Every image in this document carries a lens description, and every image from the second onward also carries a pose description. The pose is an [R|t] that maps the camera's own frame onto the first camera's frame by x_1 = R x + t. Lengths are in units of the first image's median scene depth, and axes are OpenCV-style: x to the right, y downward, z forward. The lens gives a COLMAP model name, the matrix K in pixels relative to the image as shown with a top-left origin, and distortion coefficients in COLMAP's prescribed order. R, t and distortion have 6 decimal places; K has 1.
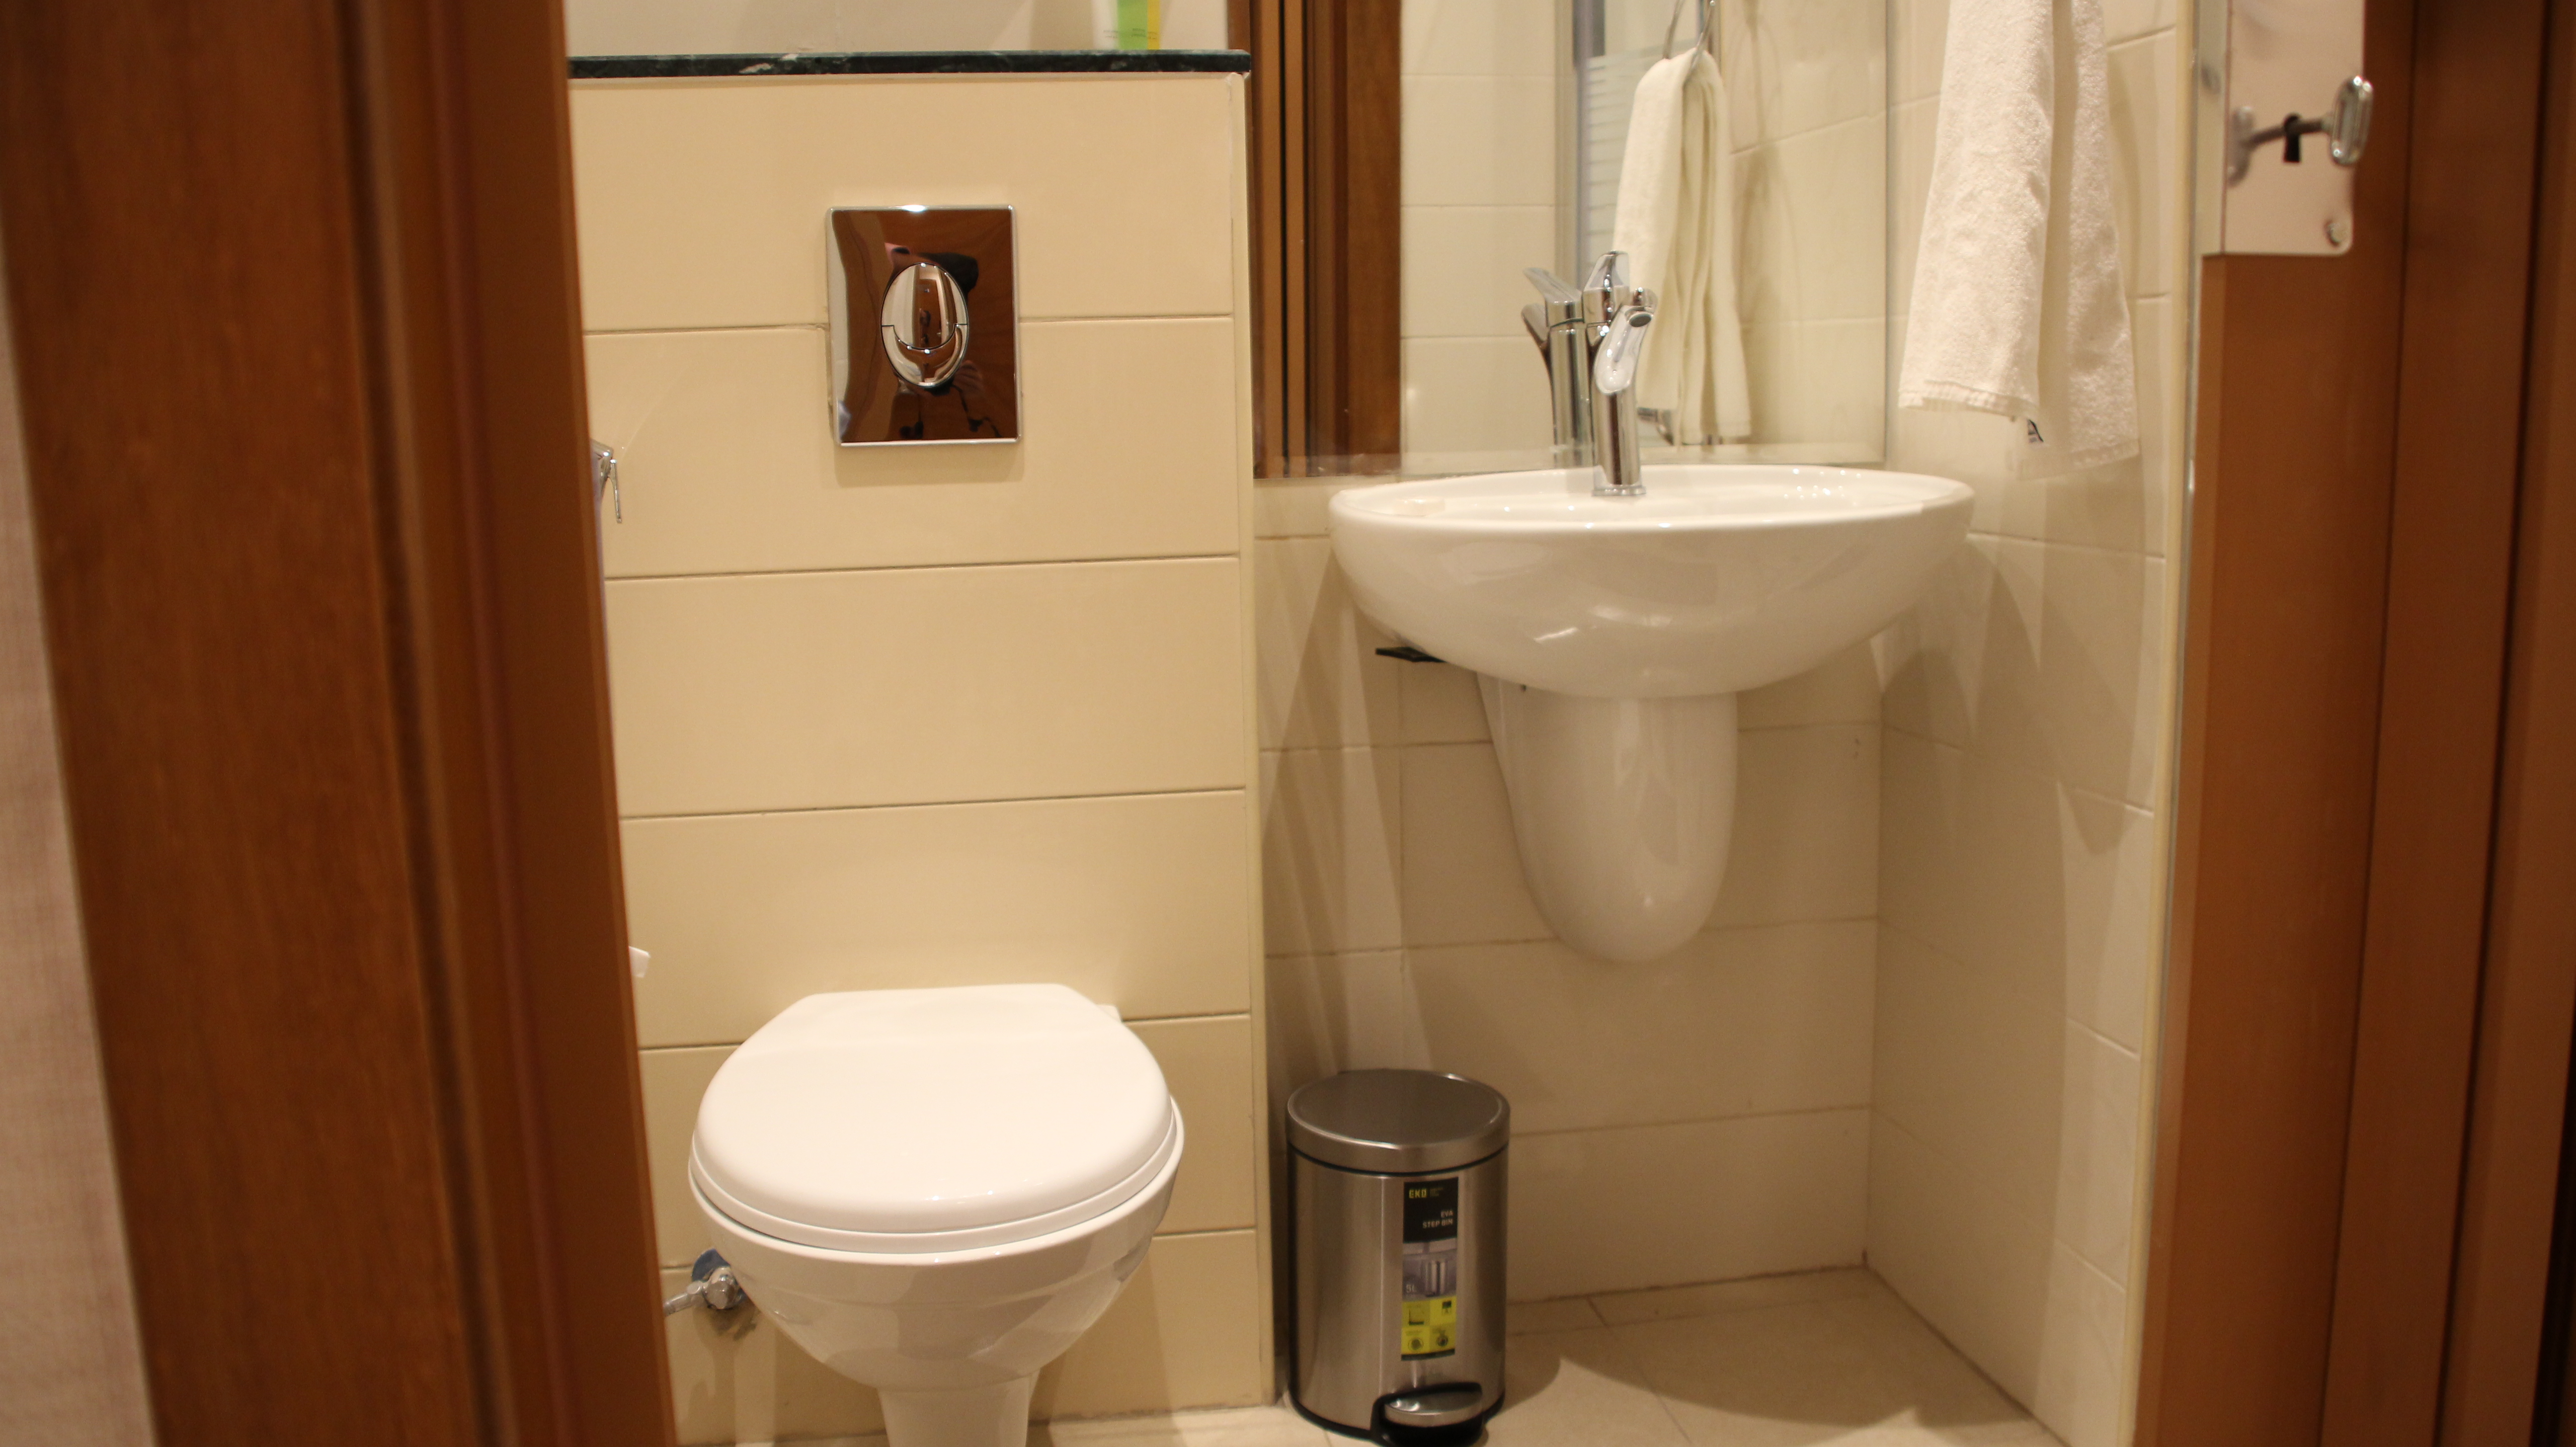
lens RADIAL K [[2147.8, 0, 1266.6], [0, 2147.8, 723.0], [0, 0, 1]] dist [-0.107369, -0.004196]
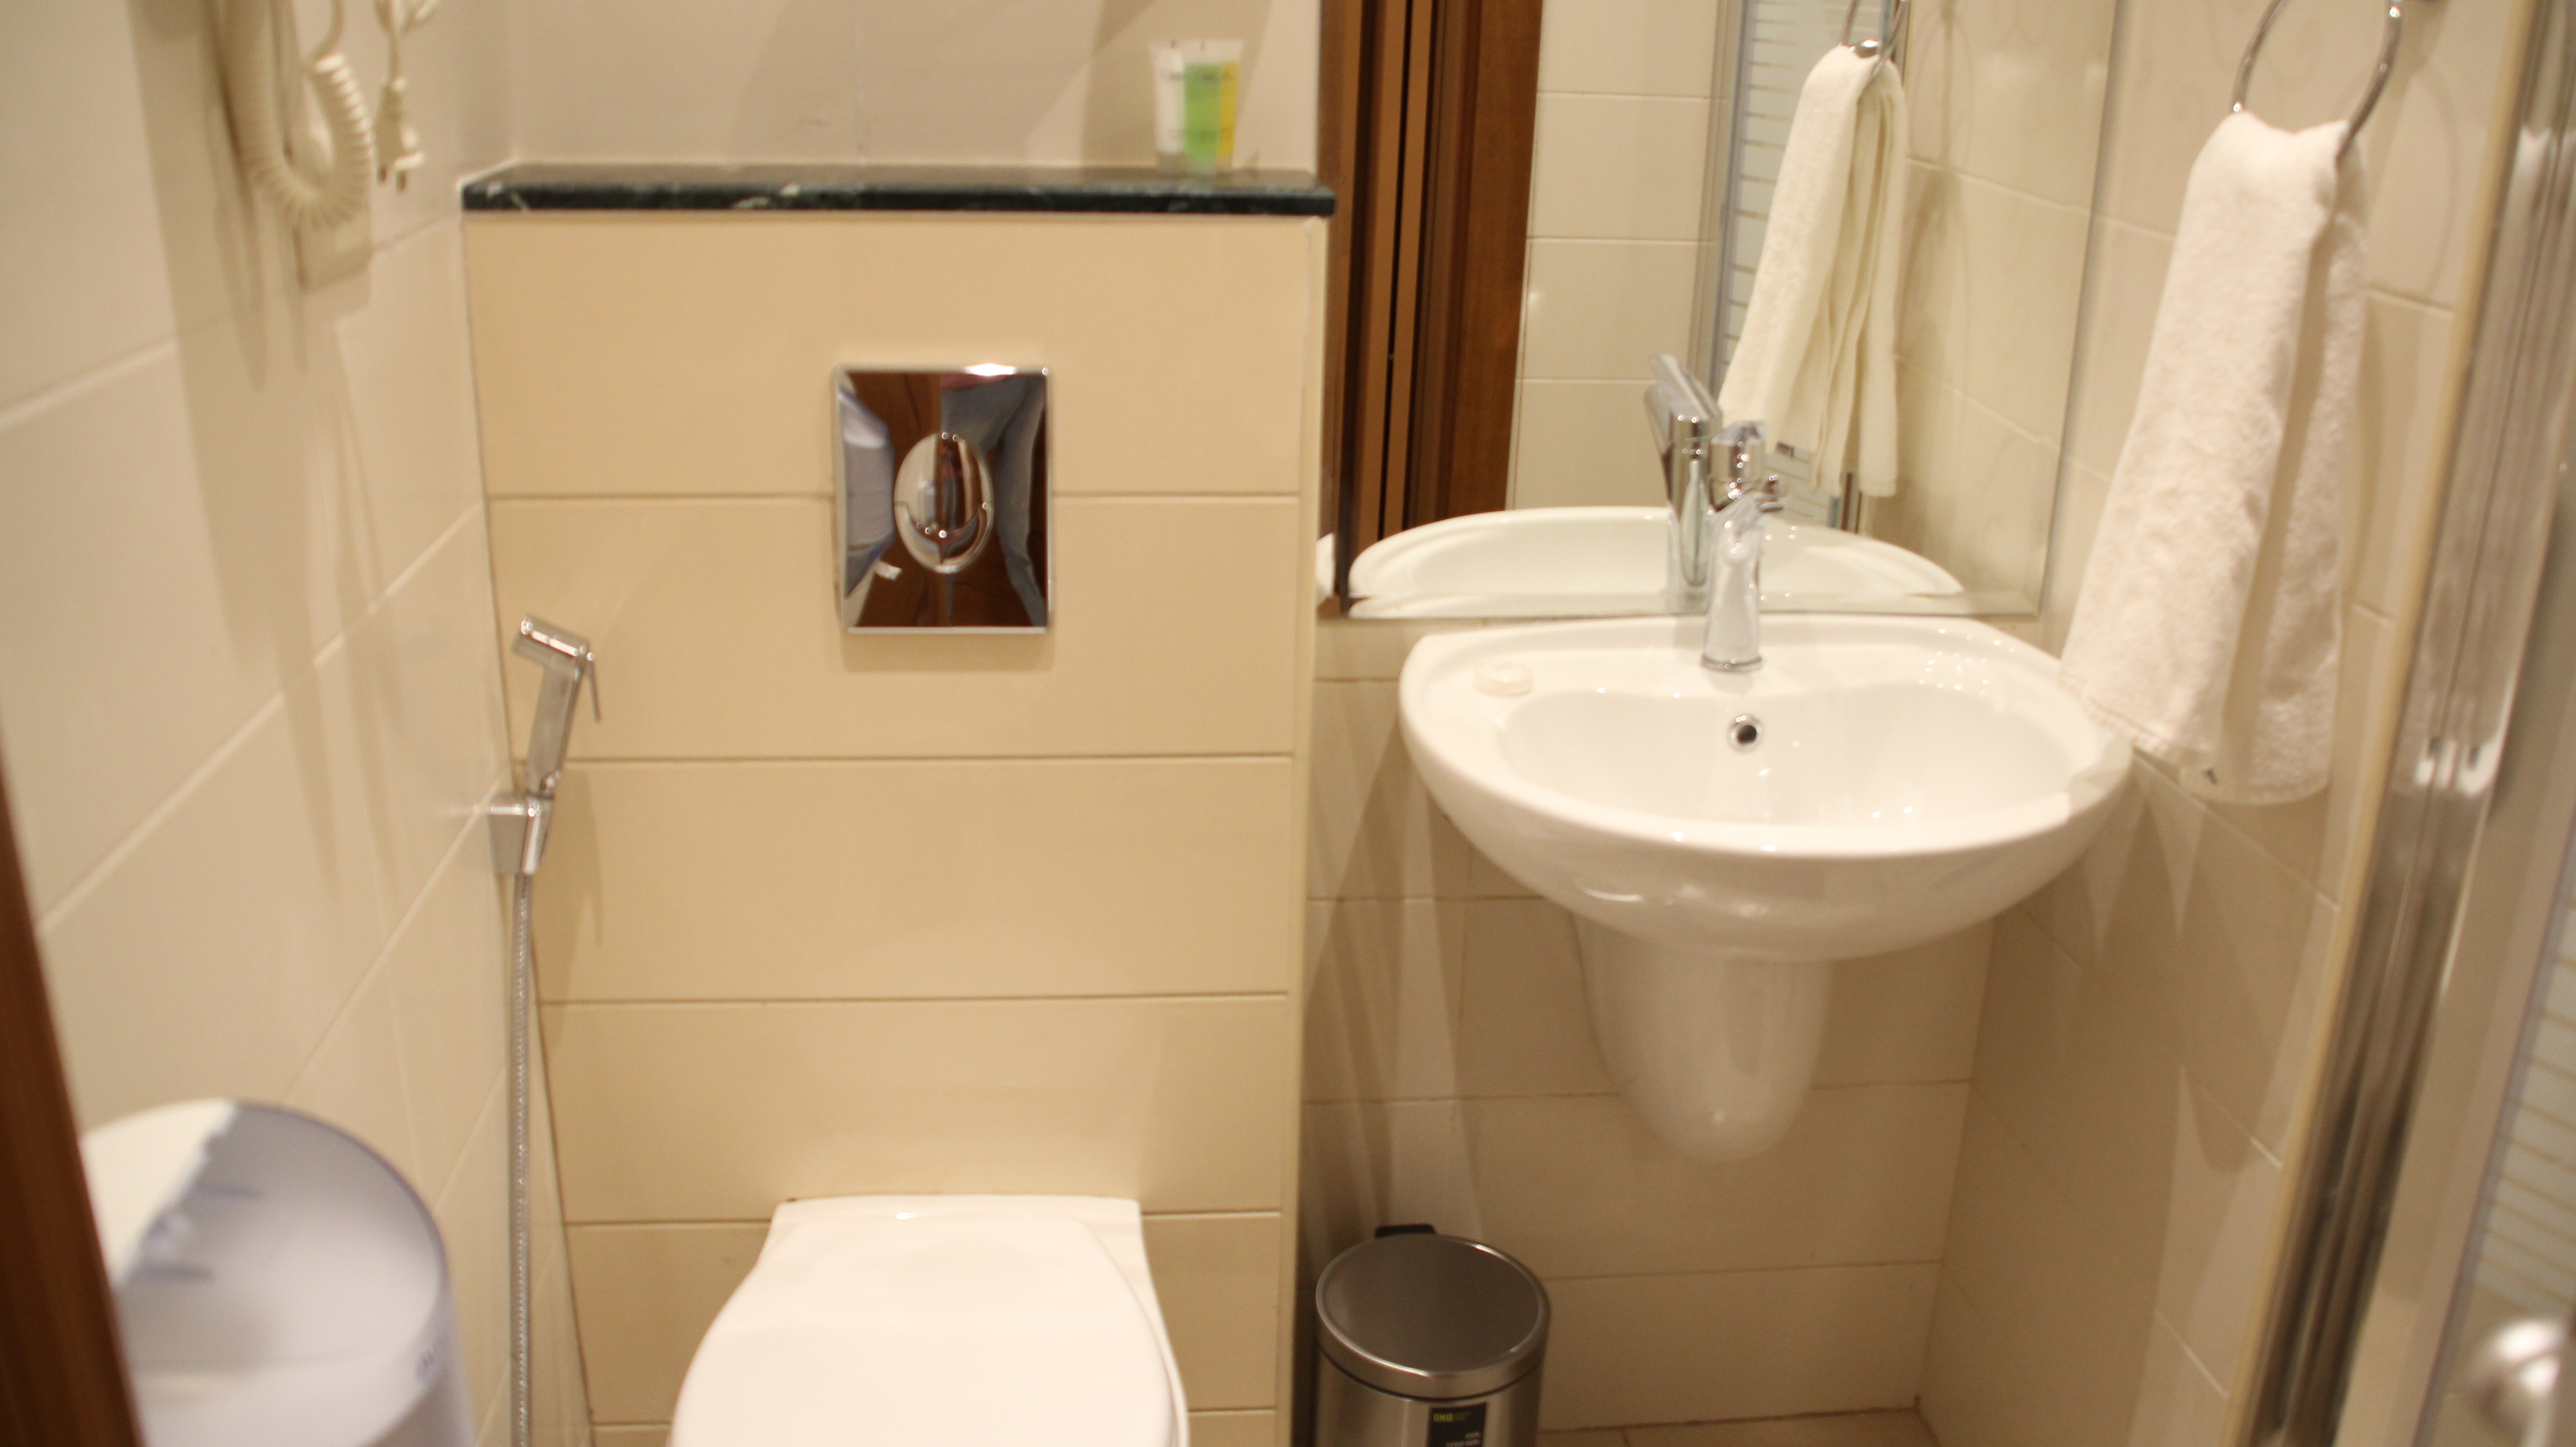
lens RADIAL K [[2153.1, 0, 1288.0], [0, 2153.1, 723.5], [0, 0, 1]] dist [-0.105578, 0.009658]
pose [[0.997240, 0.063295, -0.038804, 0.019556], [-0.054861, 0.980391, 0.189273, -0.268261], [0.050023, -0.186621, 0.981158, 0.127881]]
